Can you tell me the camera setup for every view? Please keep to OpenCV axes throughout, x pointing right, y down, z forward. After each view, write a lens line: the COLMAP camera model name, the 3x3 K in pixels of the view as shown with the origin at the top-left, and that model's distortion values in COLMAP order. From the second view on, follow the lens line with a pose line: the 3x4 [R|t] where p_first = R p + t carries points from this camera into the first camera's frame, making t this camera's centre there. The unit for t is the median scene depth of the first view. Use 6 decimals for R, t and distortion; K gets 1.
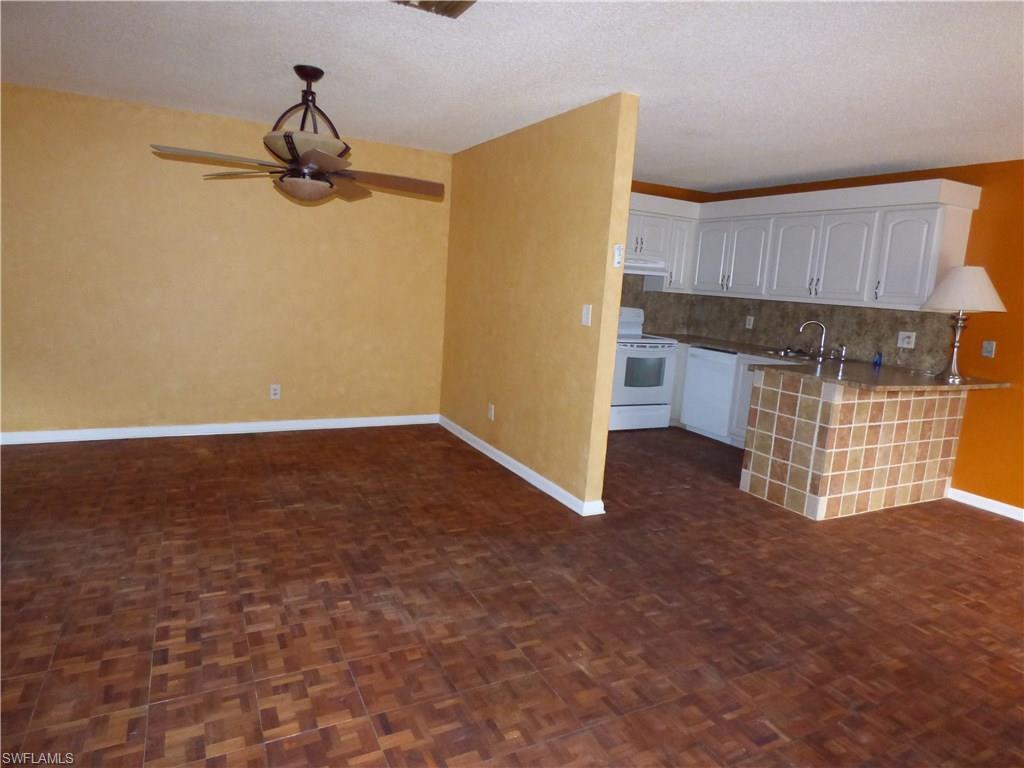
lens RADIAL K [[626.6, 0, 512.0], [0, 626.6, 384.0], [0, 0, 1]] dist [-0.000396, -0.001734]
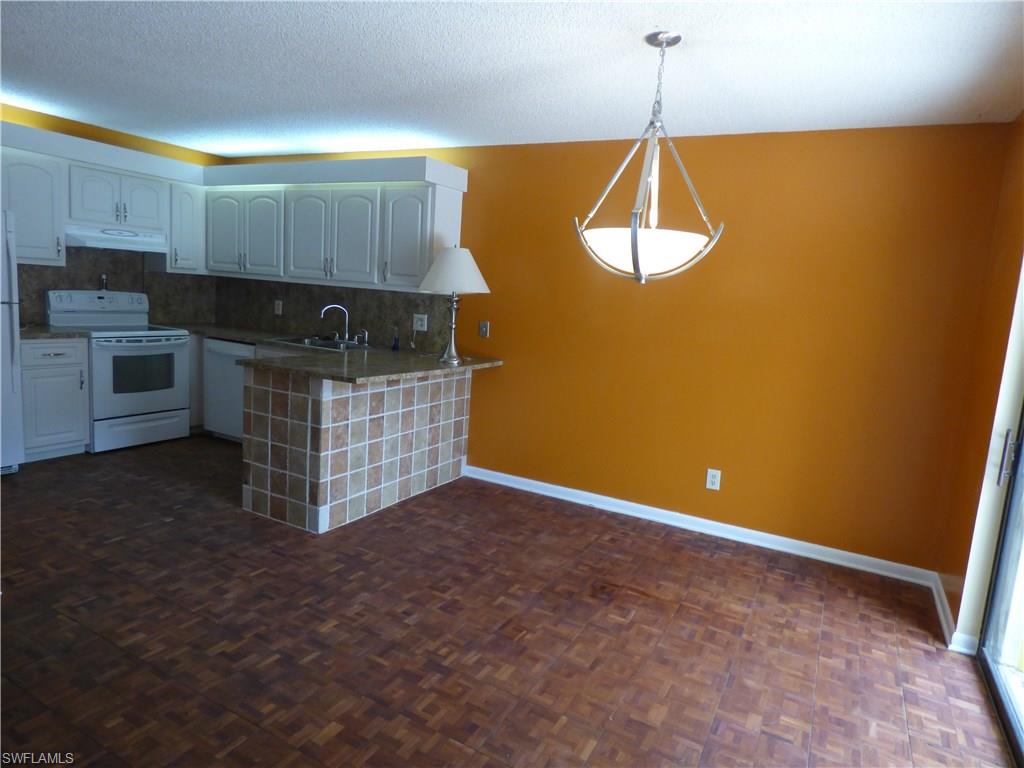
lens RADIAL K [[626.6, 0, 512.0], [0, 626.6, 384.0], [0, 0, 1]] dist [-0.000396, -0.001734]
pose [[0.833492, -0.088831, 0.545344, 0.239518], [0.073697, 0.996046, 0.049609, -0.014447], [-0.547594, -0.001158, 0.836743, 0.111355]]
